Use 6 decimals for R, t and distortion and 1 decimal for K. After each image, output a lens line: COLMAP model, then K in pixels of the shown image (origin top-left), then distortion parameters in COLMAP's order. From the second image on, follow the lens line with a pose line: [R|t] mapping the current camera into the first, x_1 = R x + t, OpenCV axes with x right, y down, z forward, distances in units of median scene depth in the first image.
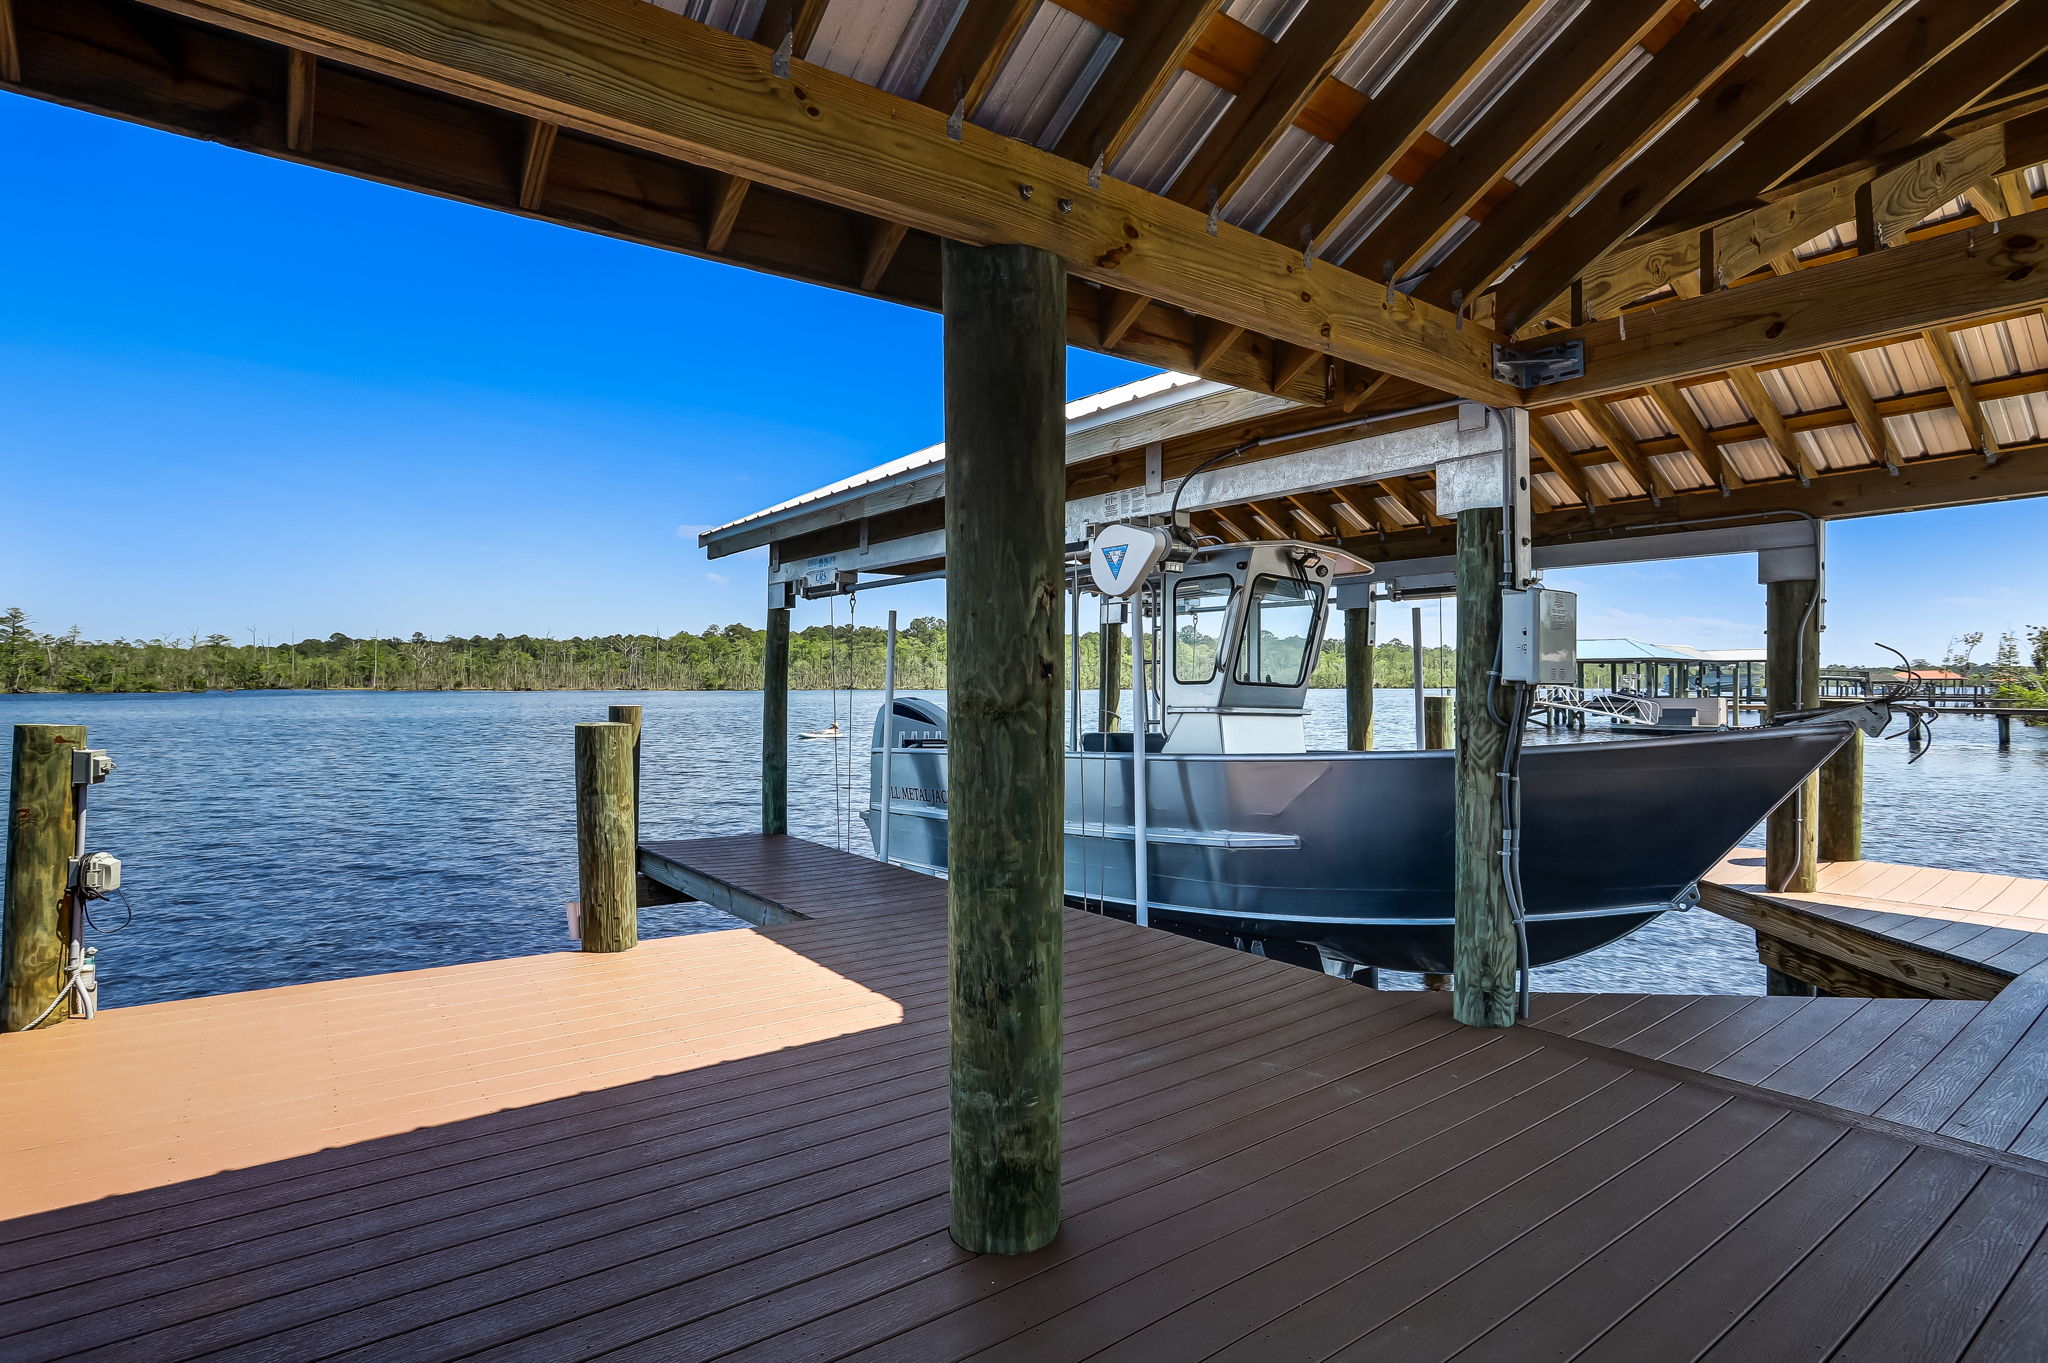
lens RADIAL K [[1047.0, 0, 999.9], [0, 1047.0, 688.5], [0, 0, 1]] dist [-0.081029, 0.037805]
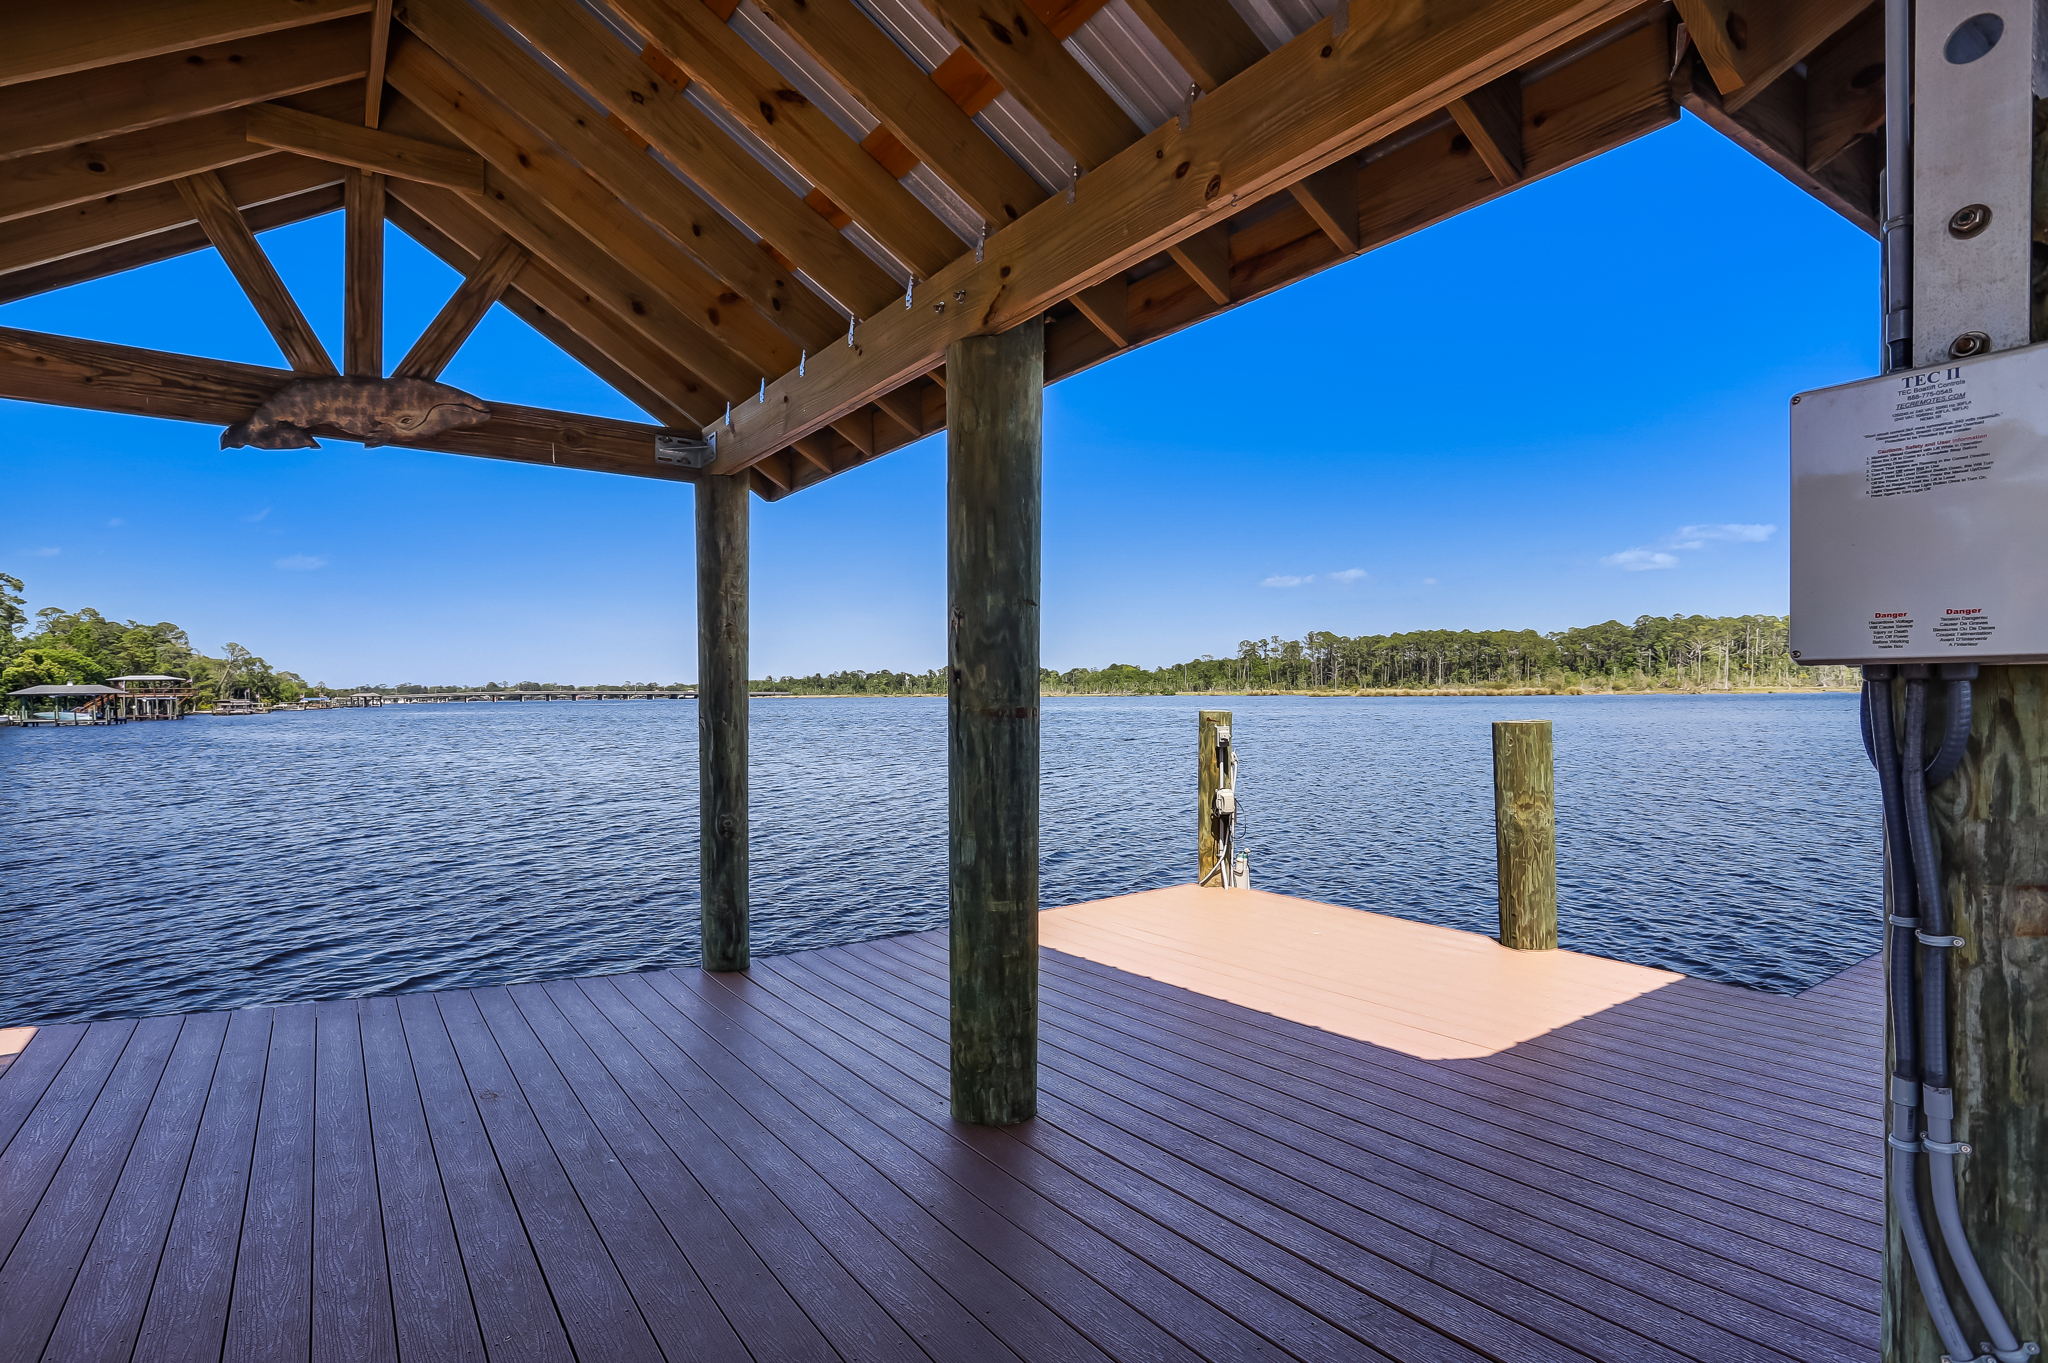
lens RADIAL K [[1047.0, 0, 999.9], [0, 1047.0, 688.5], [0, 0, 1]] dist [-0.081029, 0.037805]
pose [[-0.037458, -0.007471, -0.999270, 0.831122], [0.006963, 0.999946, -0.007737, 0.005040], [0.999274, -0.007247, -0.037404, 0.684400]]
